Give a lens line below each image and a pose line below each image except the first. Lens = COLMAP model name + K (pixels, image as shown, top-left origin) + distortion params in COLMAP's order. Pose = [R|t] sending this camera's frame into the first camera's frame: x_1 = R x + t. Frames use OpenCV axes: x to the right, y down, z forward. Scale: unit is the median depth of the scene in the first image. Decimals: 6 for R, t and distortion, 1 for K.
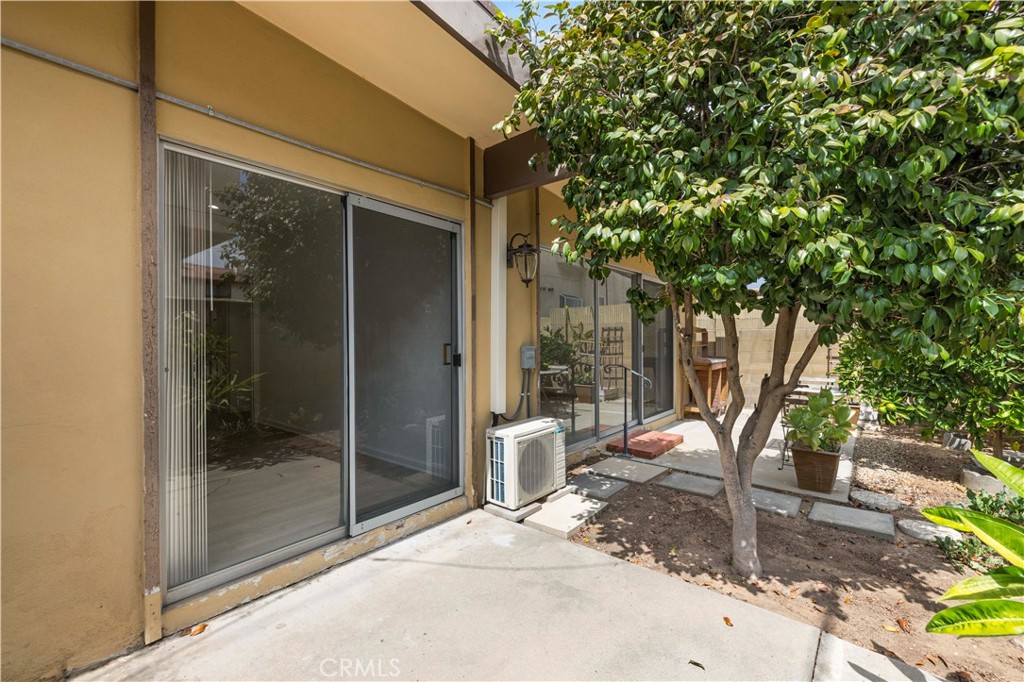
lens RADIAL K [[440.9, 0, 514.3], [0, 440.9, 339.3], [0, 0, 1]] dist [0.004075, 0.000108]
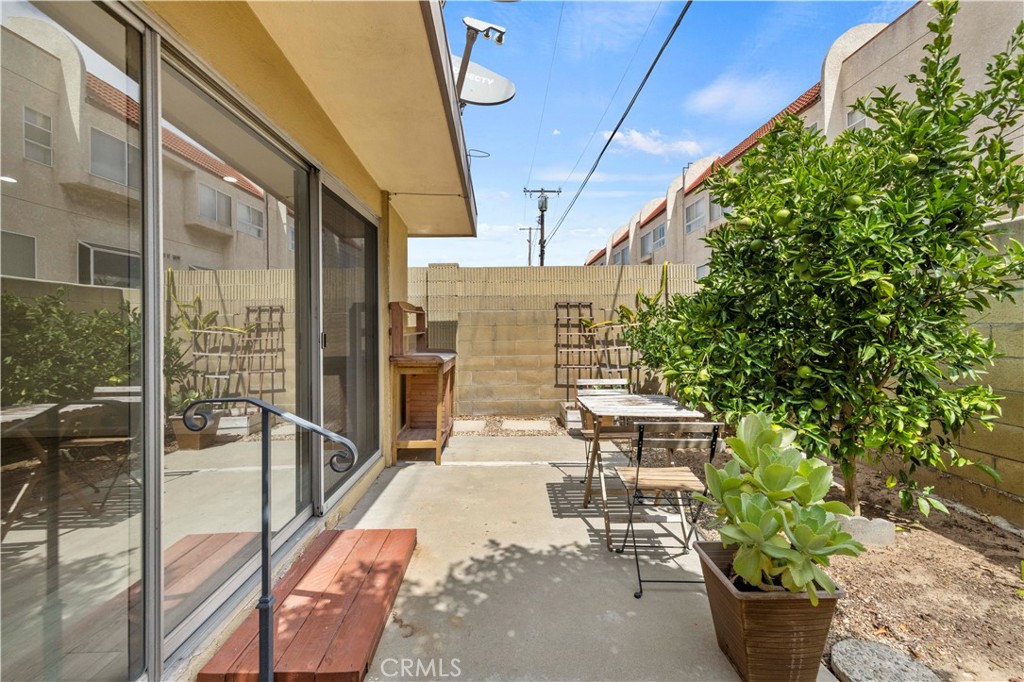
lens RADIAL K [[440.9, 0, 510.3], [0, 440.9, 324.7], [0, 0, 1]] dist [0.004075, 0.000108]
pose [[0.766353, -0.001455, 0.642419, 0.117995], [0.010397, 0.999895, -0.010137, 0.009736], [-0.642336, 0.014448, 0.766287, 0.418970]]
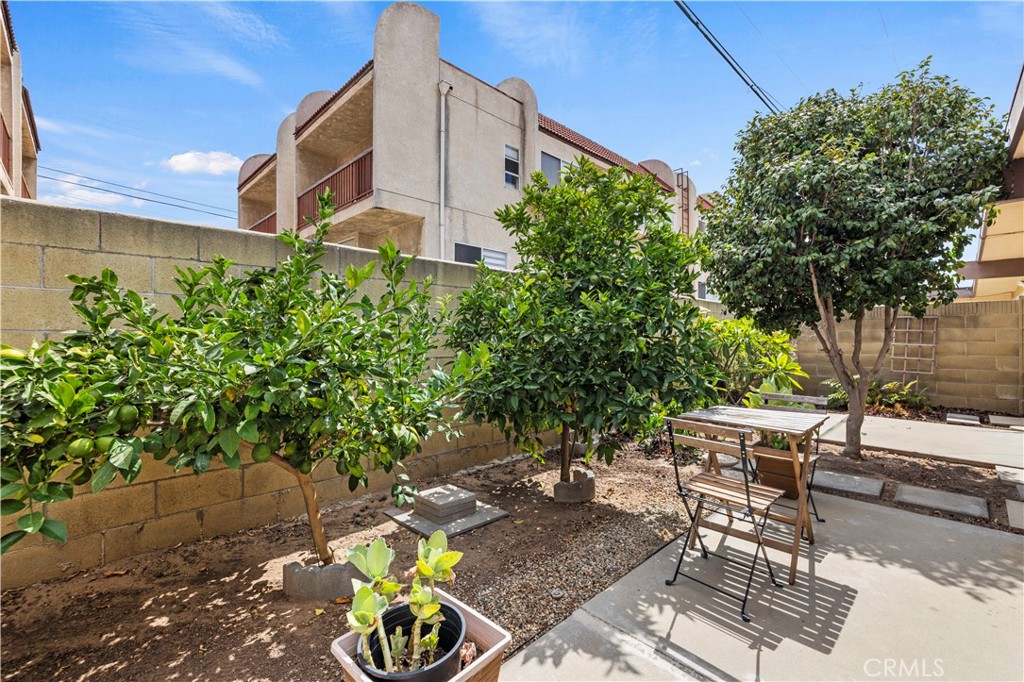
lens RADIAL K [[440.9, 0, 505.2], [0, 440.9, 334.4], [0, 0, 1]] dist [0.004075, 0.000108]
pose [[-0.992912, -0.004320, 0.118769, 0.565326], [-0.004644, 0.999986, -0.002451, 0.012271], [-0.118757, -0.002985, -0.992919, 0.974939]]
